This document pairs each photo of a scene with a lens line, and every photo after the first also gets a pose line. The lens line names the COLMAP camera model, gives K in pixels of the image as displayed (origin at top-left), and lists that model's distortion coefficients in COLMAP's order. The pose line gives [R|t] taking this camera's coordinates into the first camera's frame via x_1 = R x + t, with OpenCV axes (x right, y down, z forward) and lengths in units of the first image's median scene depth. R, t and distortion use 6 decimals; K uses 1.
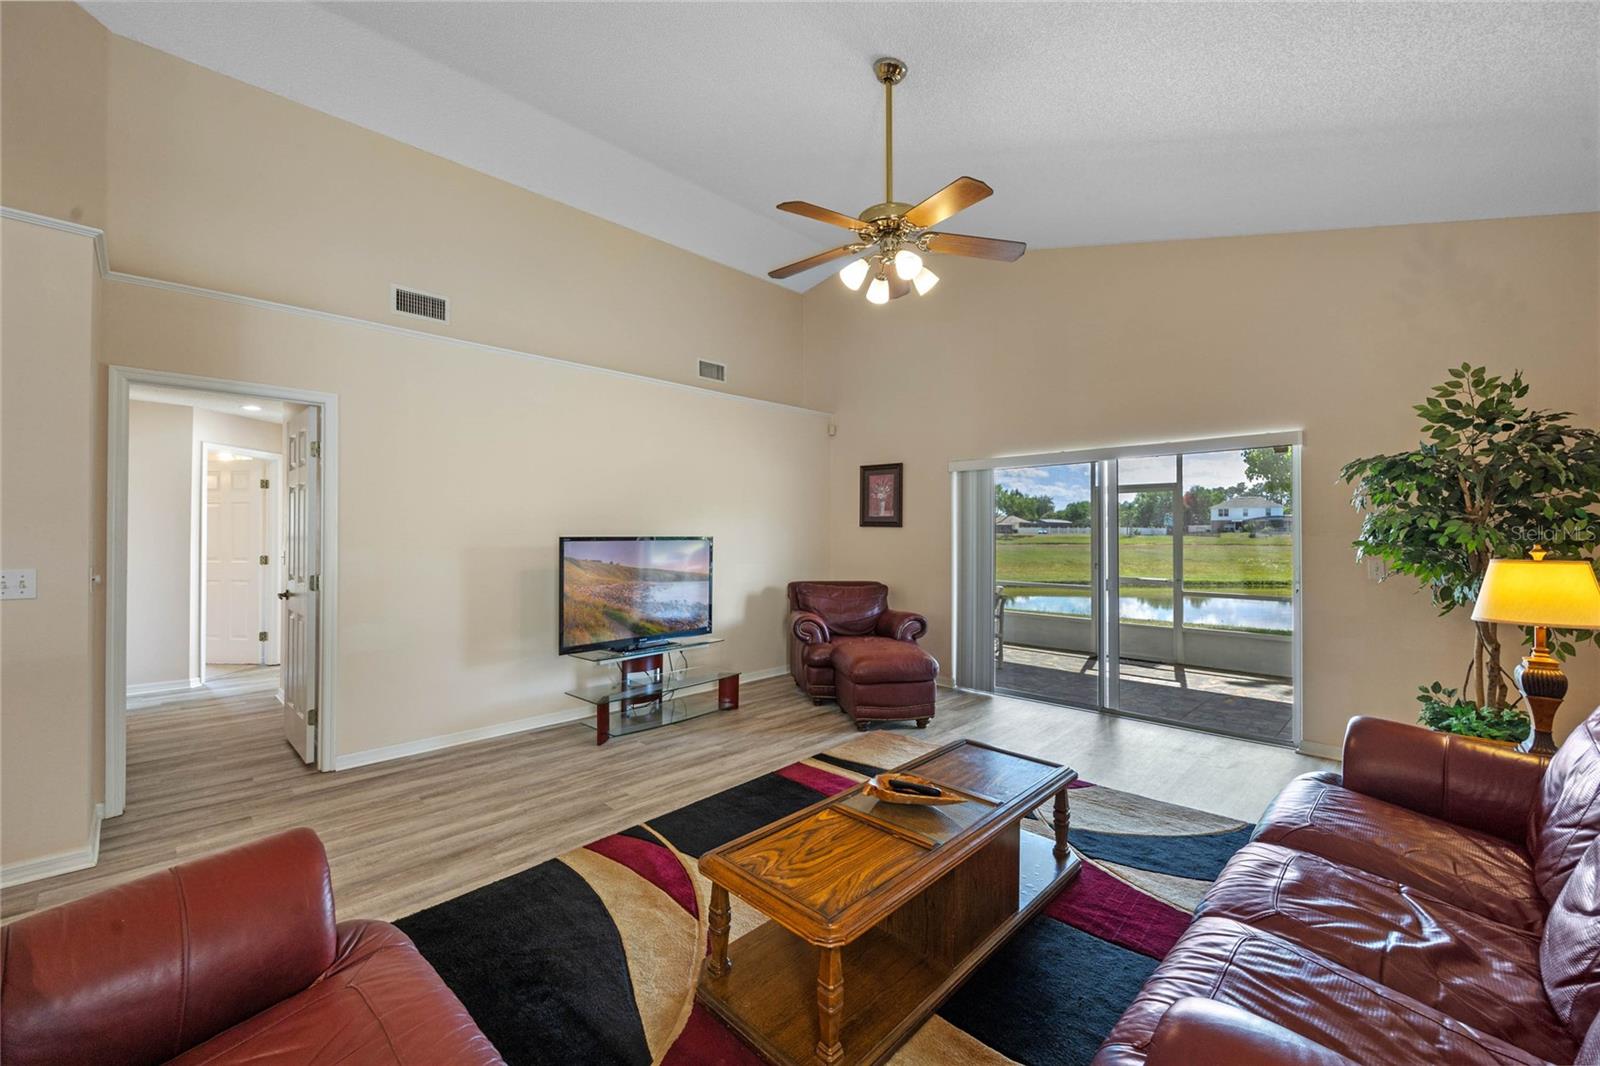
lens RADIAL K [[640.8, 0, 802.6], [0, 640.8, 529.3], [0, 0, 1]] dist [-0.002624, 0.000504]
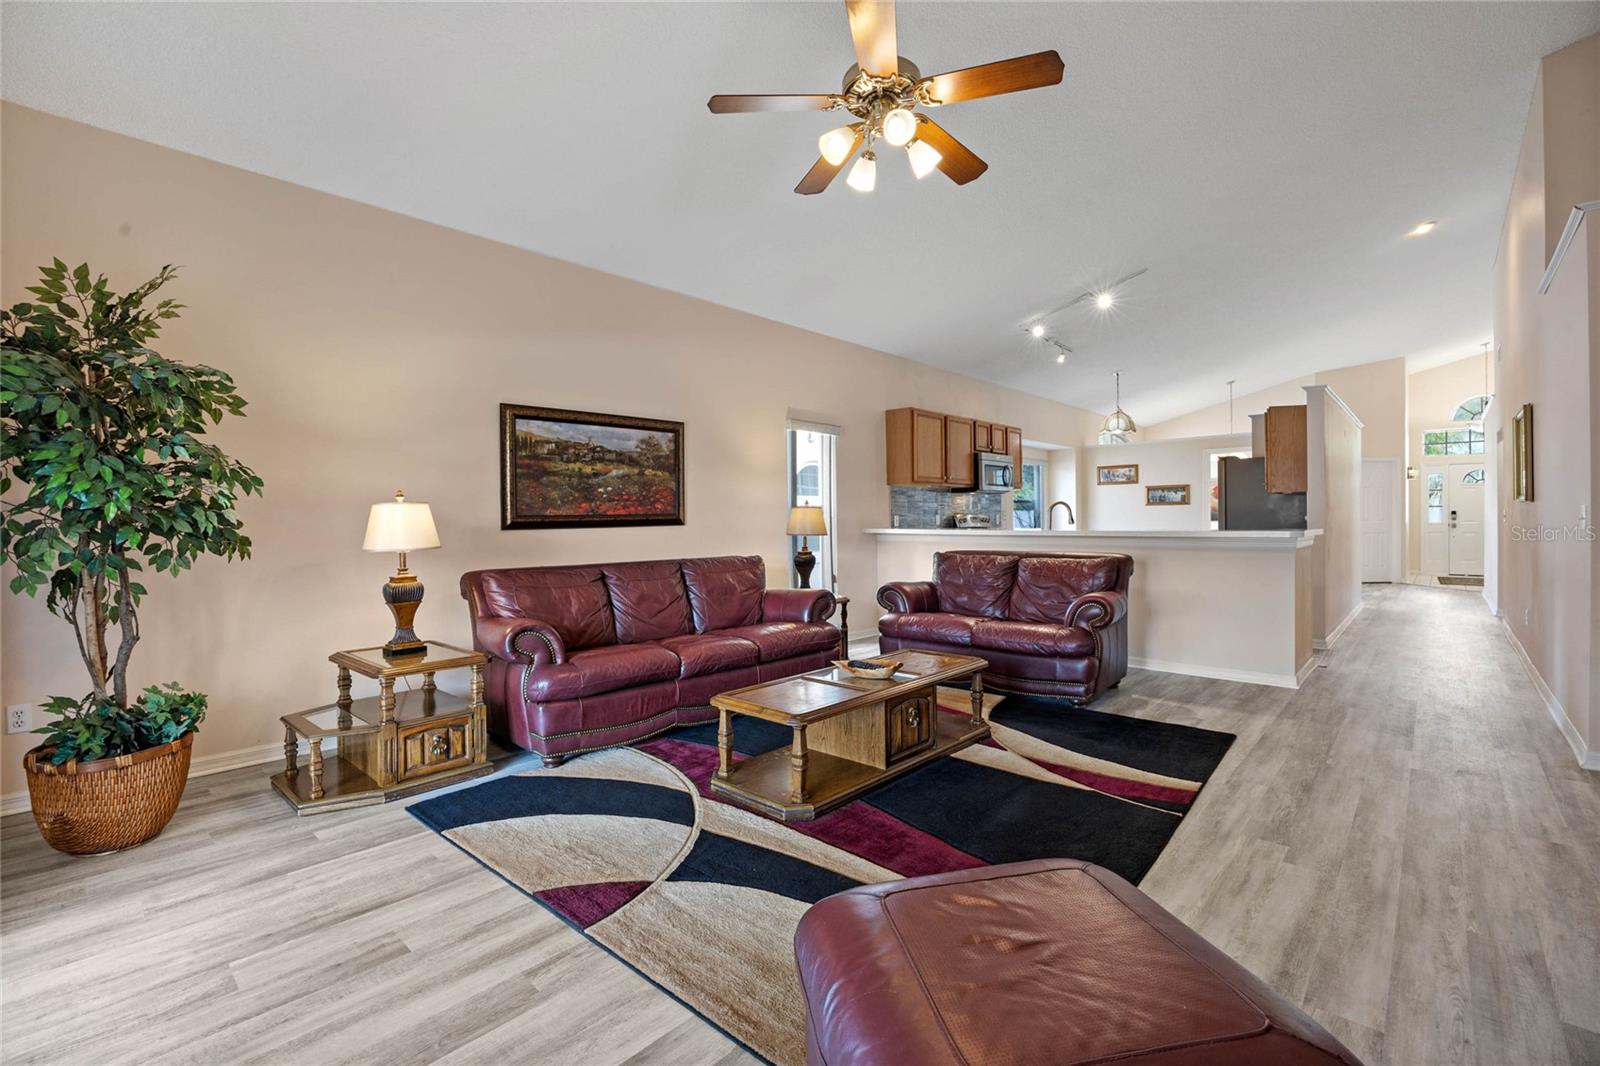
lens RADIAL K [[725.3, 0, 804.9], [0, 725.3, 524.8], [0, 0, 1]] dist [-0.000511, -0.000110]
pose [[-0.999320, 0.001590, -0.036842, 0.296326], [0.001505, 0.999996, 0.002358, 0.089832], [0.036845, 0.002301, -0.999318, 2.129953]]
